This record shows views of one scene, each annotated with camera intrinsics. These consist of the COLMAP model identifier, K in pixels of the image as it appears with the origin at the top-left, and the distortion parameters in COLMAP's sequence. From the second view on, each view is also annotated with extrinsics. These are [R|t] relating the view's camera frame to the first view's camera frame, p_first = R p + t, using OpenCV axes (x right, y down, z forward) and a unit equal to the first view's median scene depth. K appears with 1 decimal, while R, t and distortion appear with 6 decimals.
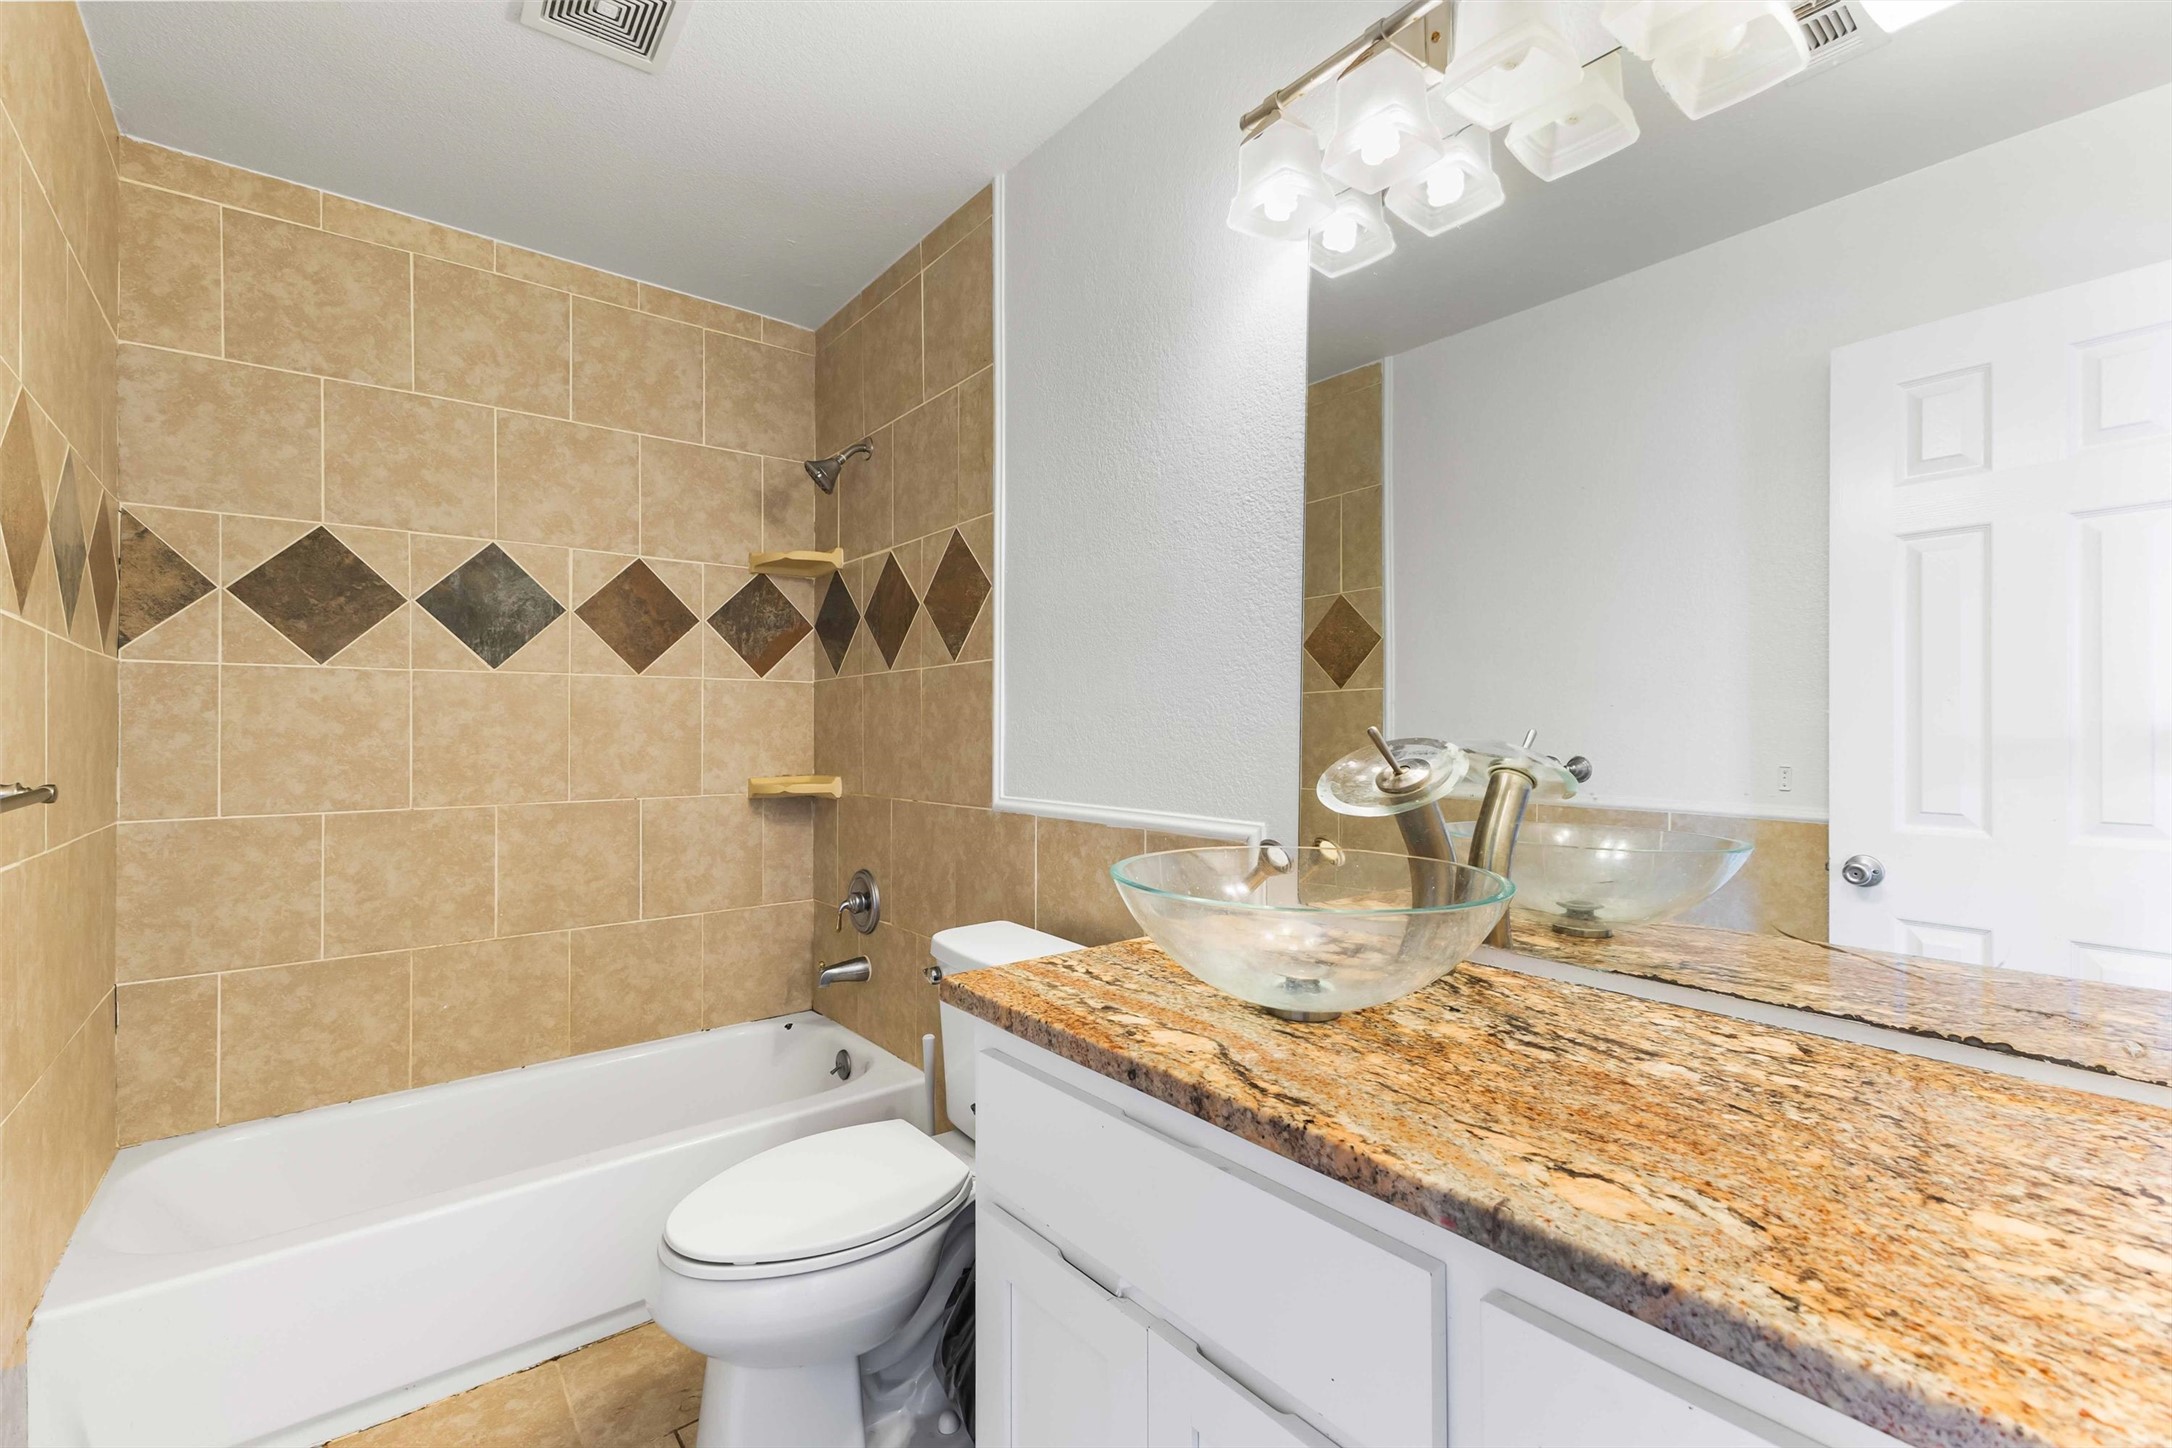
lens RADIAL K [[945.6, 0, 1074.0], [0, 945.6, 703.2], [0, 0, 1]] dist [0.003574, -0.001796]
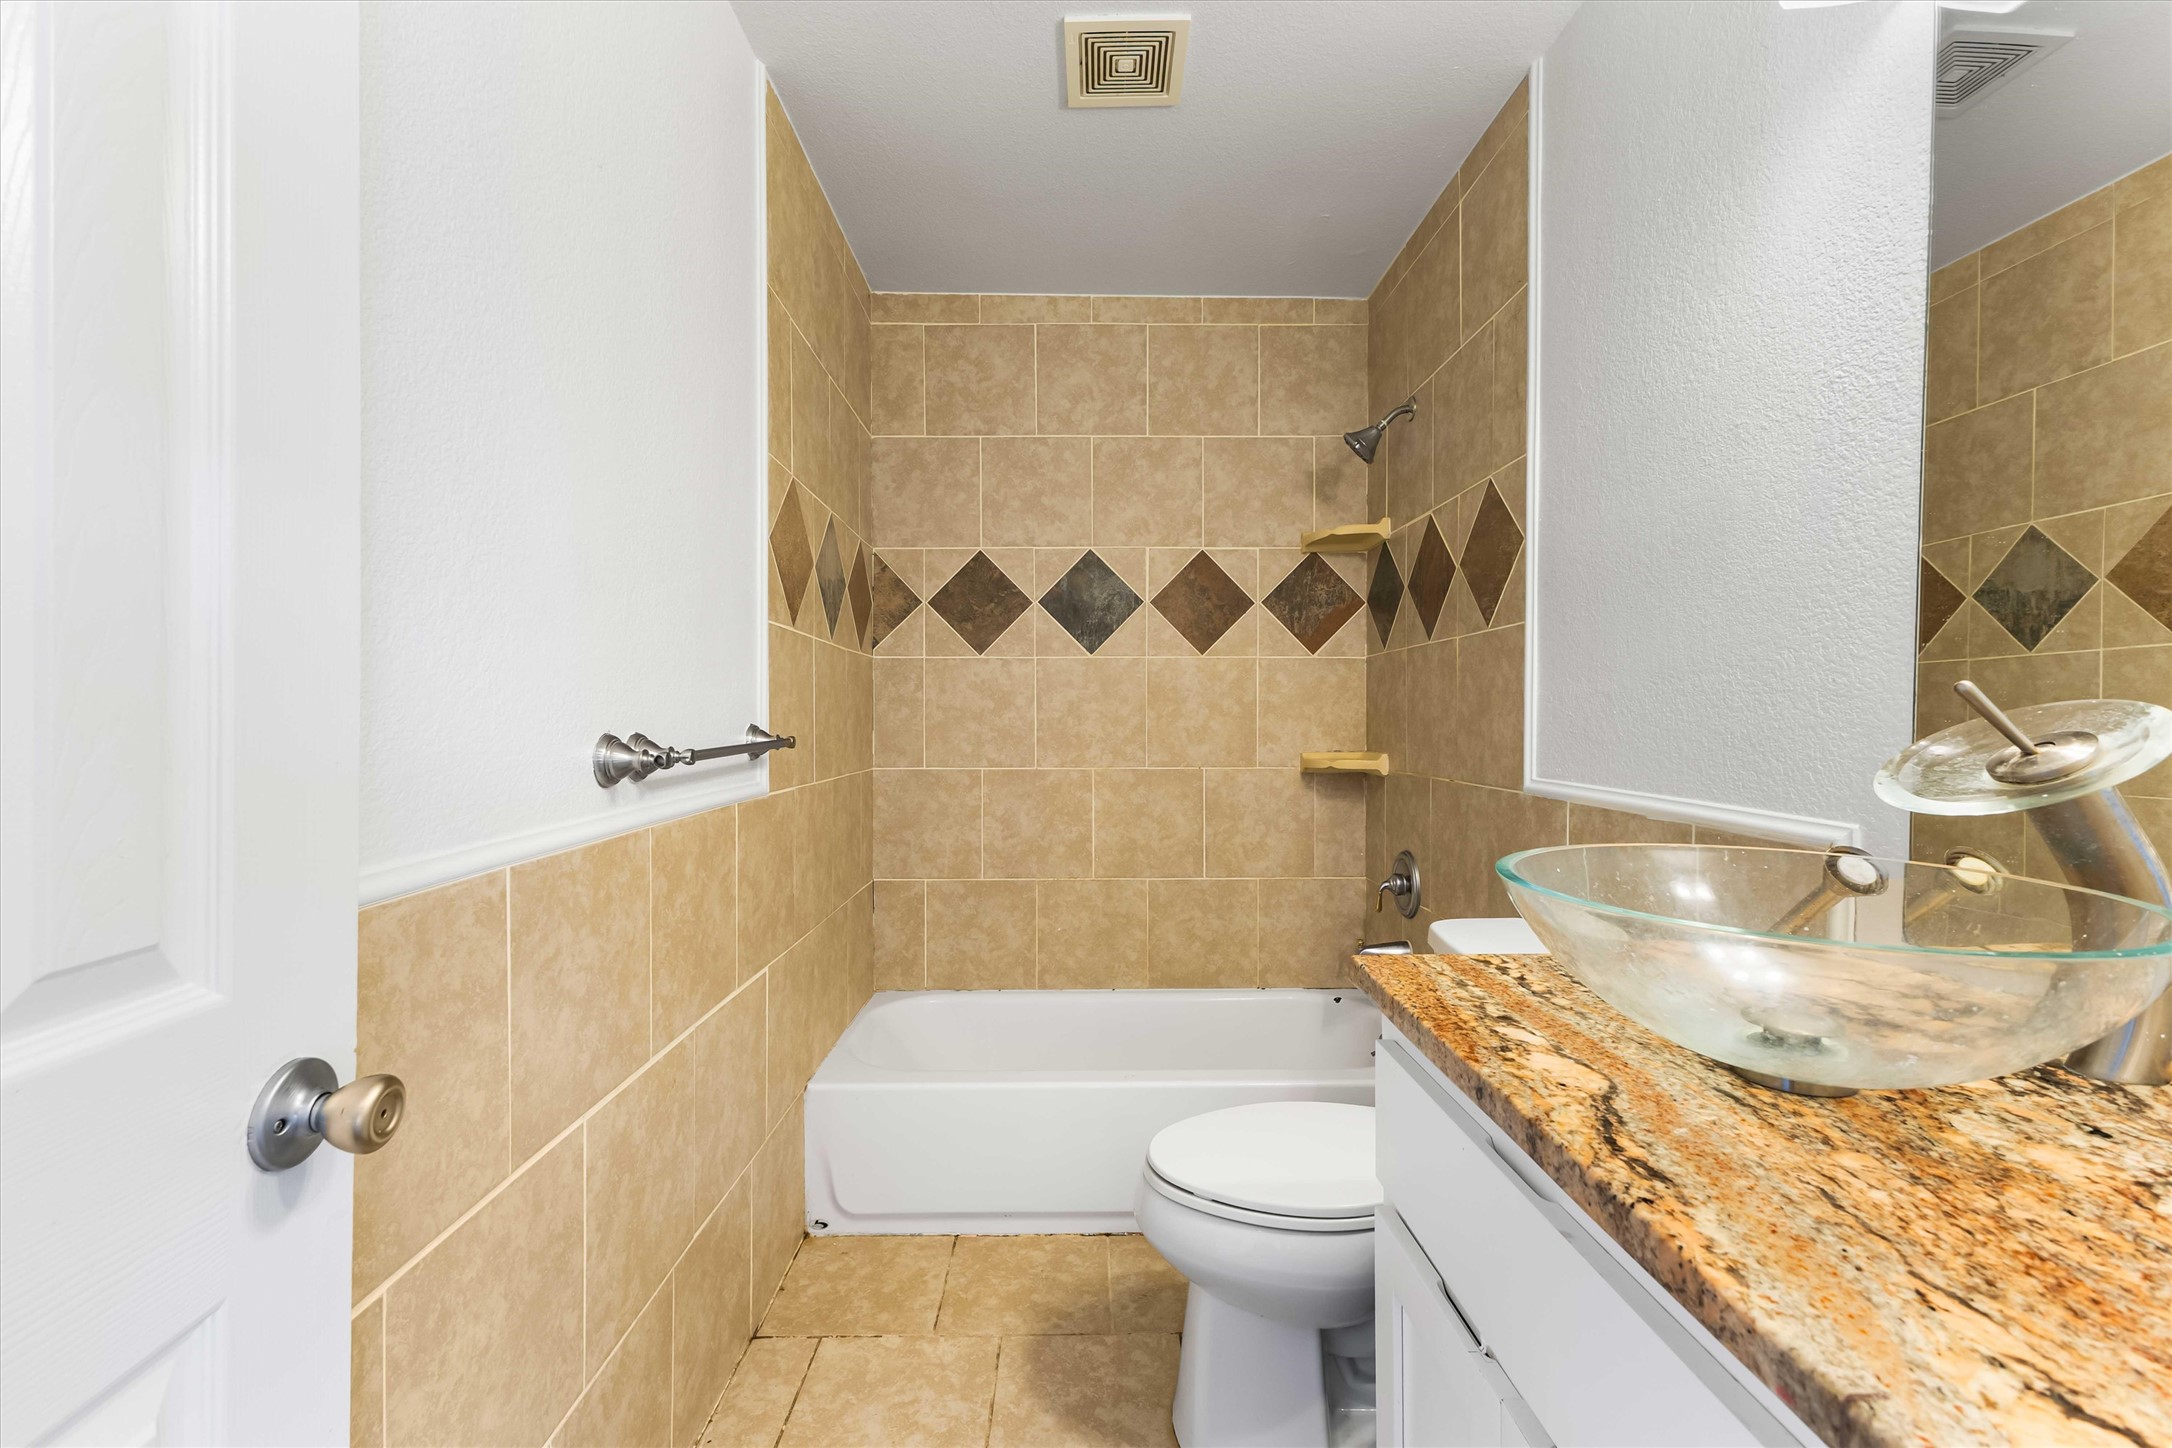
lens RADIAL K [[945.6, 0, 1074.0], [0, 945.6, 703.2], [0, 0, 1]] dist [0.003574, -0.001796]
pose [[0.783970, -0.004205, -0.620784, 0.120114], [0.014335, 0.999833, 0.011331, 0.011899], [0.620633, -0.017782, 0.783899, 0.047693]]
